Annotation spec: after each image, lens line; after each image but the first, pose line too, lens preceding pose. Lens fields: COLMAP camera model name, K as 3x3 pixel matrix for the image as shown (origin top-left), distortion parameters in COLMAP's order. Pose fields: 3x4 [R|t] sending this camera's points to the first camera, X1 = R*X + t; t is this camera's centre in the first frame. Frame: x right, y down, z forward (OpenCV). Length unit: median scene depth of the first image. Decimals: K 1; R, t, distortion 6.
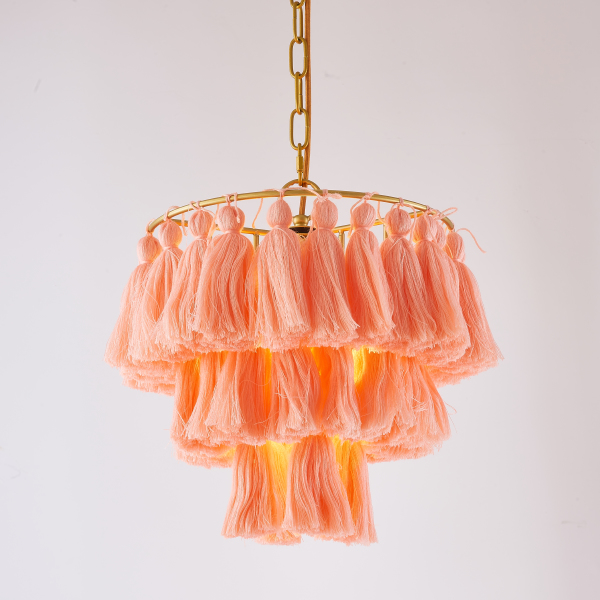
lens RADIAL K [[1802.6, 0, 314.2], [0, 1802.6, 314.8], [0, 0, 1]] dist [0.184798, 0.000000]
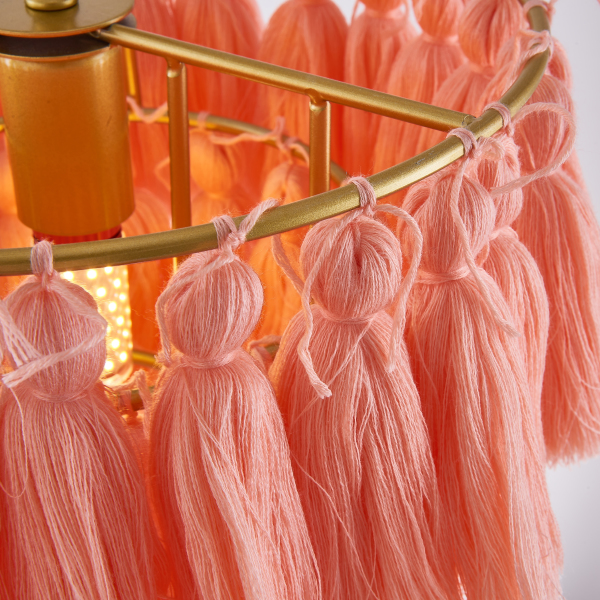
lens RADIAL K [[1271.8, 0, 300.6], [0, 1271.8, 299.0], [0, 0, 1]] dist [0.028449, 0.000000]
pose [[0.999892, 0.010184, -0.010602, 0.041091], [0.000369, 0.703522, 0.710673, -0.181220], [0.014696, -0.710600, 0.703443, 0.868086]]
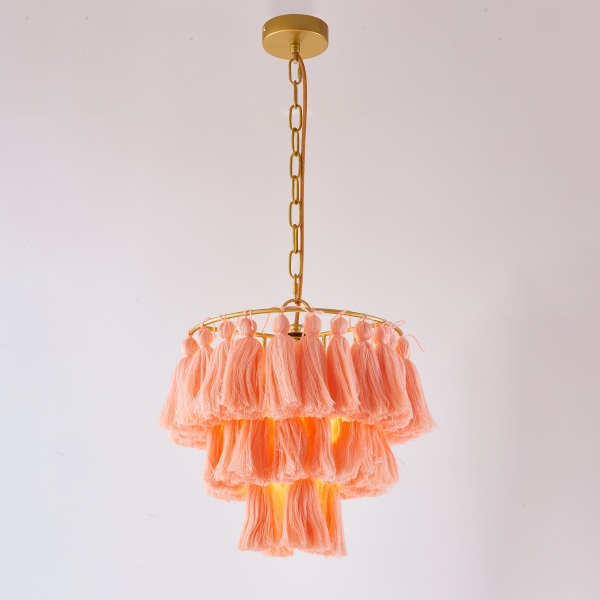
lens RADIAL K [[1431.5, 0, 289.2], [0, 1431.5, 312.1], [0, 0, 1]] dist [0.185369, 0.000000]
pose [[0.999875, 0.010910, -0.011437, 0.000267], [-0.011481, 0.998624, -0.051162, -0.006982], [0.010863, 0.051287, 0.998625, -0.142823]]
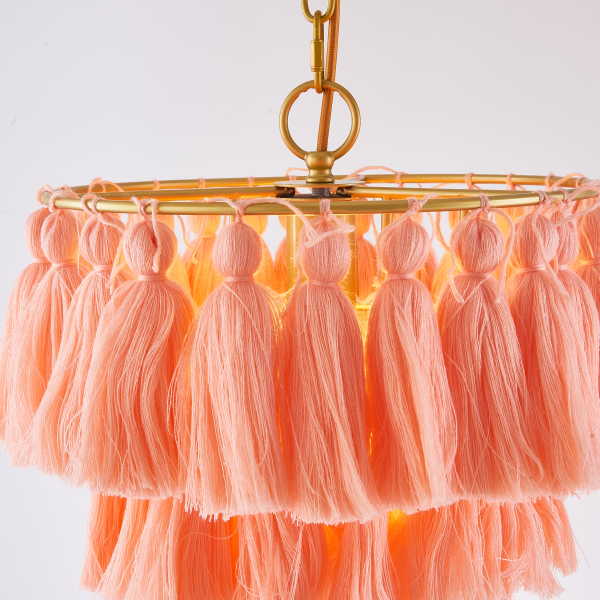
lens RADIAL K [[1431.5, 0, 285.2], [0, 1431.5, 320.7], [0, 0, 1]] dist [0.185369, 0.000000]
pose [[0.986755, 0.025929, -0.160129, 0.058633], [0.035061, 0.929717, 0.366601, -0.182444], [0.158381, -0.367360, 0.916494, 0.615096]]
